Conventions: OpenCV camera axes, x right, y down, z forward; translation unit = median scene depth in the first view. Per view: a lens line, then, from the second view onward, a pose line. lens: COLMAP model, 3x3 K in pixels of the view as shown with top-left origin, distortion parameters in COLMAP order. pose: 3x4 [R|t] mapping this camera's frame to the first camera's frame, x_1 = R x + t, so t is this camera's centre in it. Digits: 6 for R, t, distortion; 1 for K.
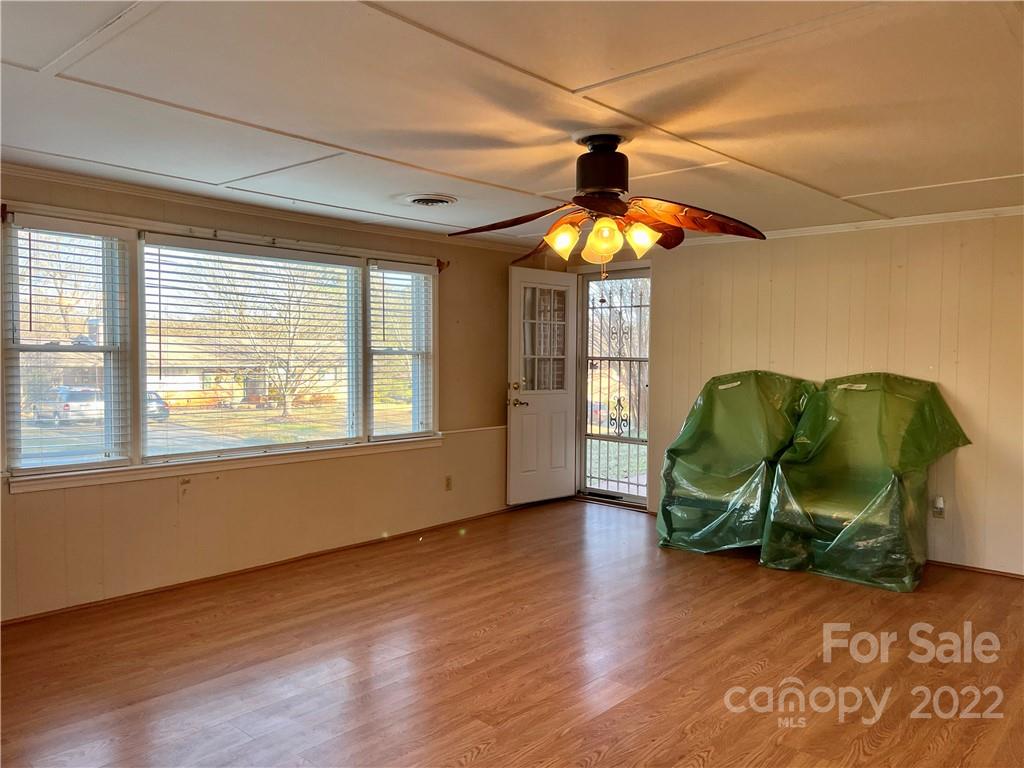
lens RADIAL K [[770.9, 0, 509.5], [0, 770.9, 386.1], [0, 0, 1]] dist [0.013736, -0.009943]
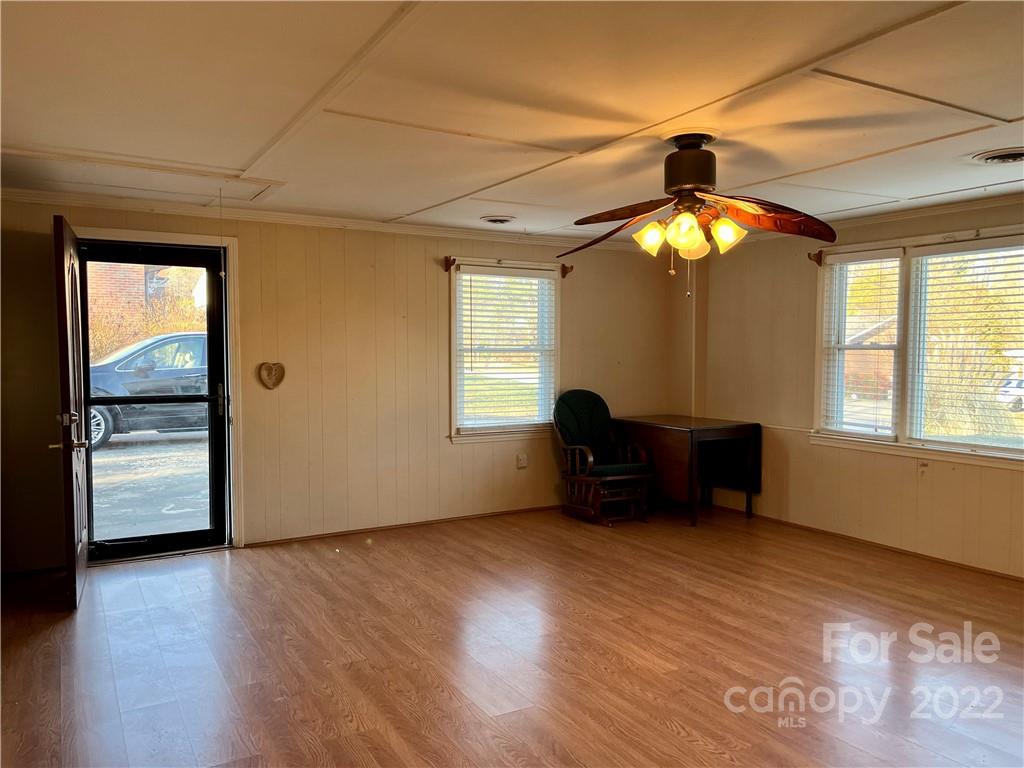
lens RADIAL K [[770.9, 0, 510.0], [0, 770.9, 384.7], [0, 0, 1]] dist [0.013736, -0.009943]
pose [[-0.310216, 0.033367, -0.950080, 0.876713], [-0.043503, 0.997839, 0.049249, -0.022287], [0.949670, 0.056610, -0.308094, 0.816141]]
